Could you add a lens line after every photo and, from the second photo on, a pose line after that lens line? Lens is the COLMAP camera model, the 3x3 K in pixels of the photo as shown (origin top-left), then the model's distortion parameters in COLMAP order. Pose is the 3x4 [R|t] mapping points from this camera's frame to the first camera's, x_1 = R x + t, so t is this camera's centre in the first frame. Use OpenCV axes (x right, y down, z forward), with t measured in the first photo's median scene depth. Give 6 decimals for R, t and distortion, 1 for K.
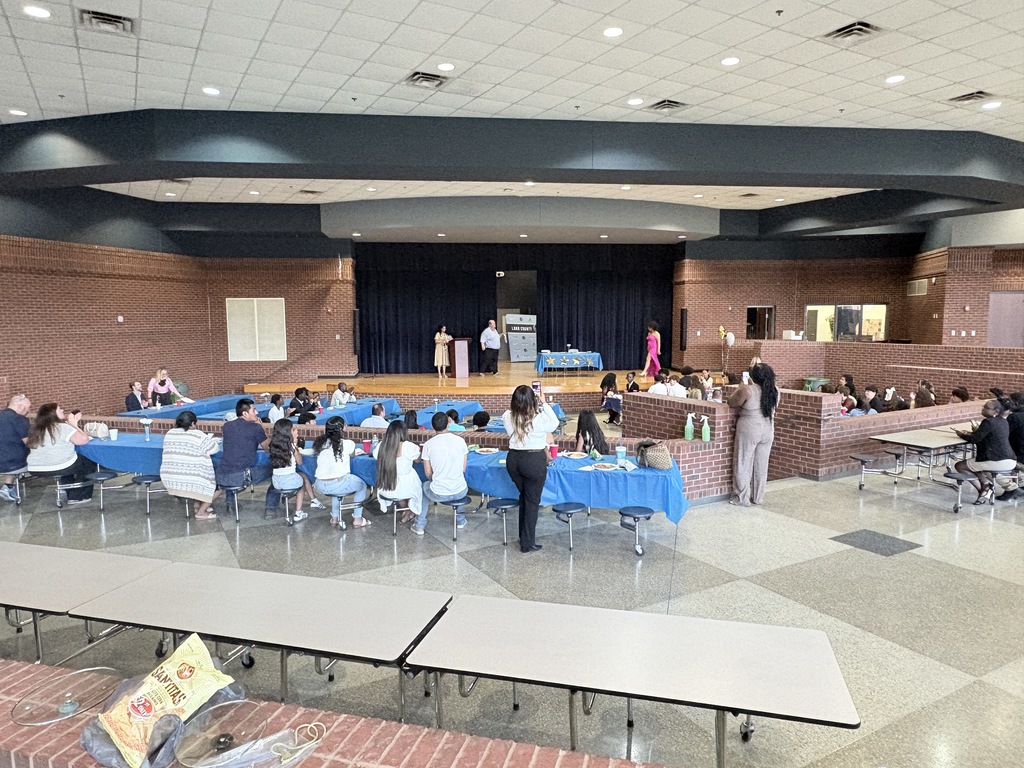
lens RADIAL K [[705.5, 0, 502.3], [0, 705.5, 385.8], [0, 0, 1]] dist [0.002976, -0.004881]
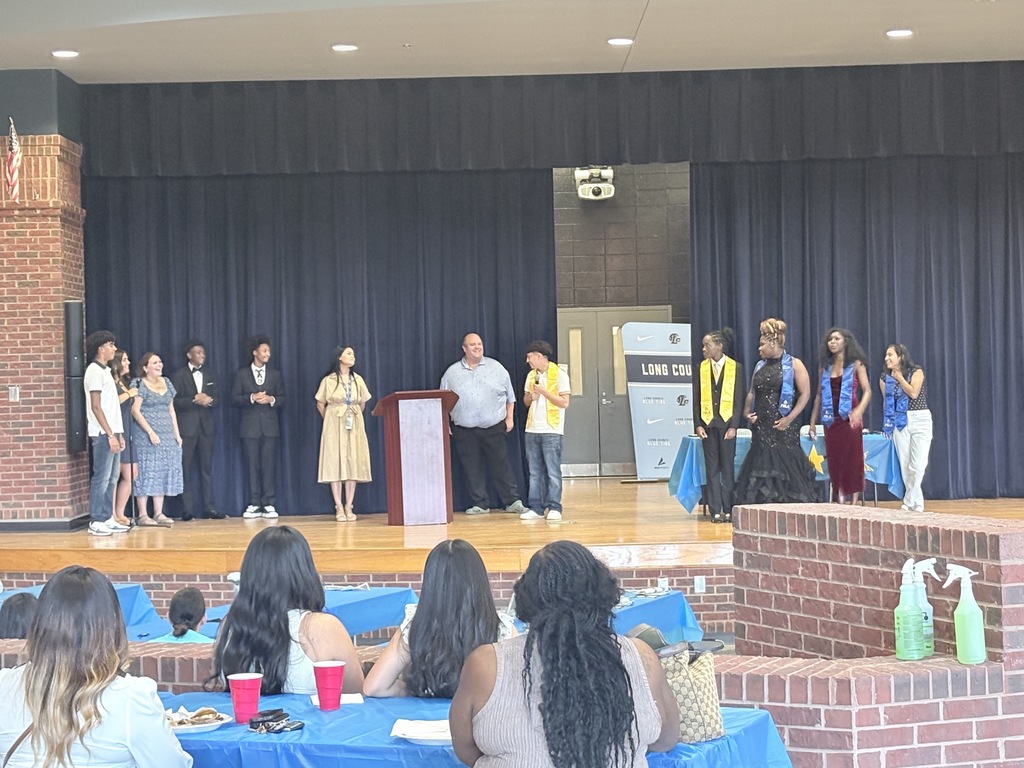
lens RADIAL K [[2299.2, 0, 504.5], [0, 2299.2, 399.0], [0, 0, 1]] dist [0.183095, 0.000000]
pose [[0.993838, -0.017621, -0.109429, 0.089953], [0.007989, 0.996103, -0.087839, 0.023167], [0.110550, 0.086423, 0.990106, 0.045899]]
